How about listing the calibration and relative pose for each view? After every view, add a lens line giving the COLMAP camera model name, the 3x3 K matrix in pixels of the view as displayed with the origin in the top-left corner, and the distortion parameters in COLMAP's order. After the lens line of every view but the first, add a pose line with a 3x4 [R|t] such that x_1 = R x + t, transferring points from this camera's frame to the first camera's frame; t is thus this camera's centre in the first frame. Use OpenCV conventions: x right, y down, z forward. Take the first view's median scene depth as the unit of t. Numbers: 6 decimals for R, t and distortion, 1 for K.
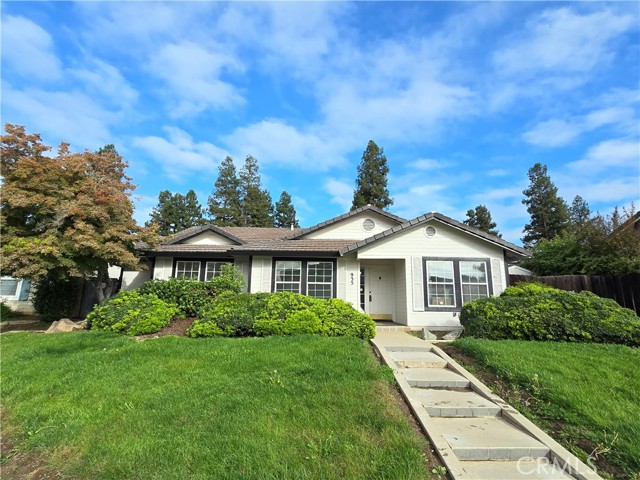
lens RADIAL K [[262.4, 0, 321.0], [0, 262.4, 242.2], [0, 0, 1]] dist [-0.004738, 0.002400]
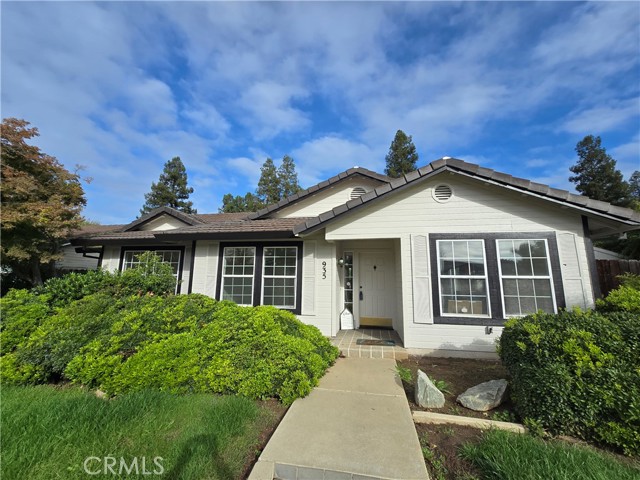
lens RADIAL K [[226.4, 0, 325.9], [0, 226.4, 237.7], [0, 0, 1]] dist [-0.001394, 0.000313]
pose [[0.986852, -0.032874, -0.158249, 0.298822], [0.036096, 0.999195, 0.017532, 0.060062], [0.157545, -0.023013, 0.987244, 0.564367]]
